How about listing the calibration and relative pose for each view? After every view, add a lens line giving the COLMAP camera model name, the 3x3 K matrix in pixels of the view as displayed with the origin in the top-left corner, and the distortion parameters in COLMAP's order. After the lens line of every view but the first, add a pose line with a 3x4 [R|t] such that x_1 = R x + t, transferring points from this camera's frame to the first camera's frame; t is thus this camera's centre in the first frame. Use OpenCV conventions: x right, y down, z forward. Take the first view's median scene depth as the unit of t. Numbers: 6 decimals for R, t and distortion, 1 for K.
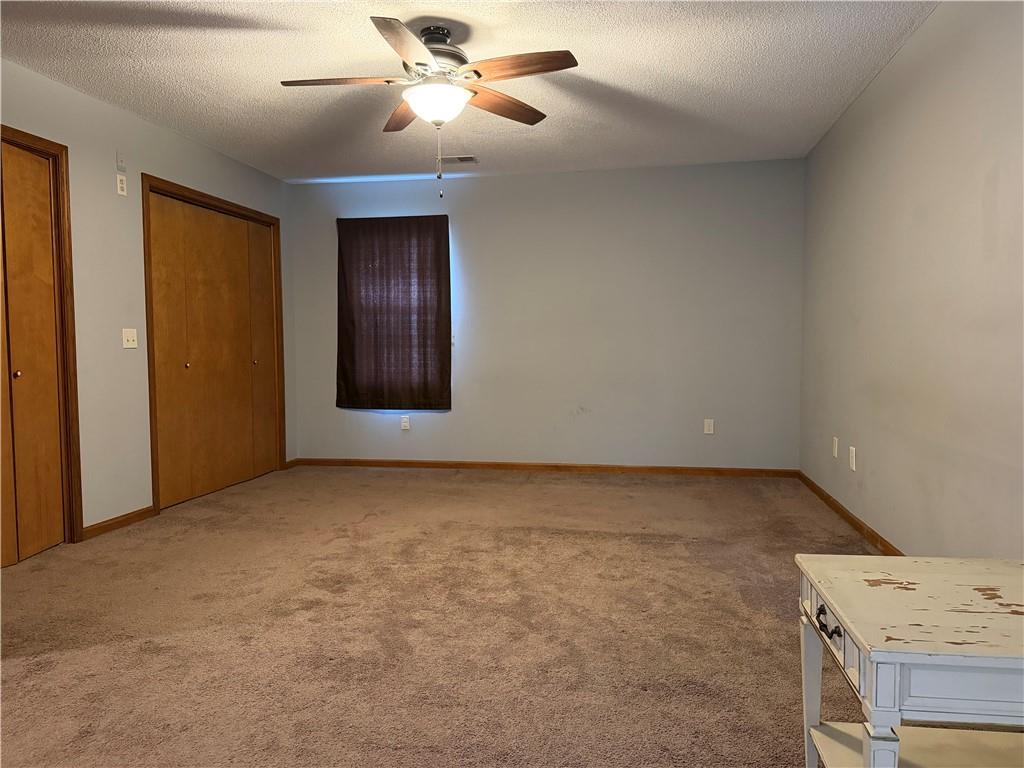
lens RADIAL K [[720.7, 0, 516.1], [0, 720.7, 386.1], [0, 0, 1]] dist [0.050561, -0.003565]
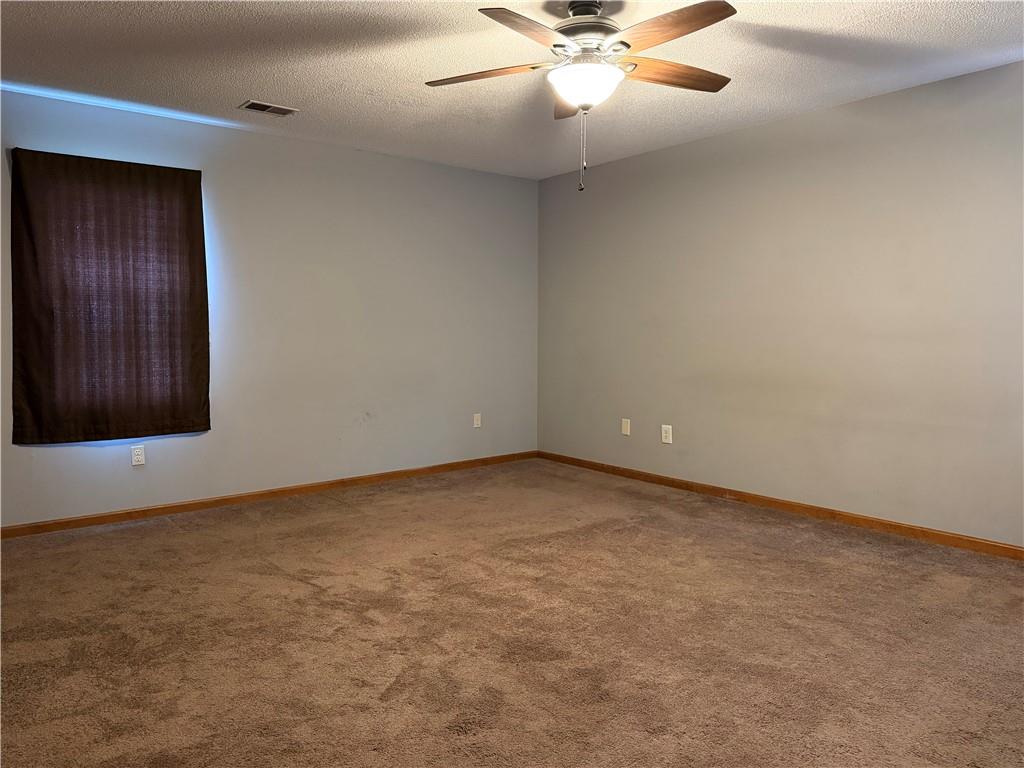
lens RADIAL K [[720.7, 0, 515.1], [0, 720.7, 377.9], [0, 0, 1]] dist [0.050561, -0.003565]
pose [[0.652364, -0.045761, 0.756523, -0.458260], [0.040826, 0.998848, 0.025213, -0.028578], [-0.756806, 0.014438, 0.653481, 0.257865]]
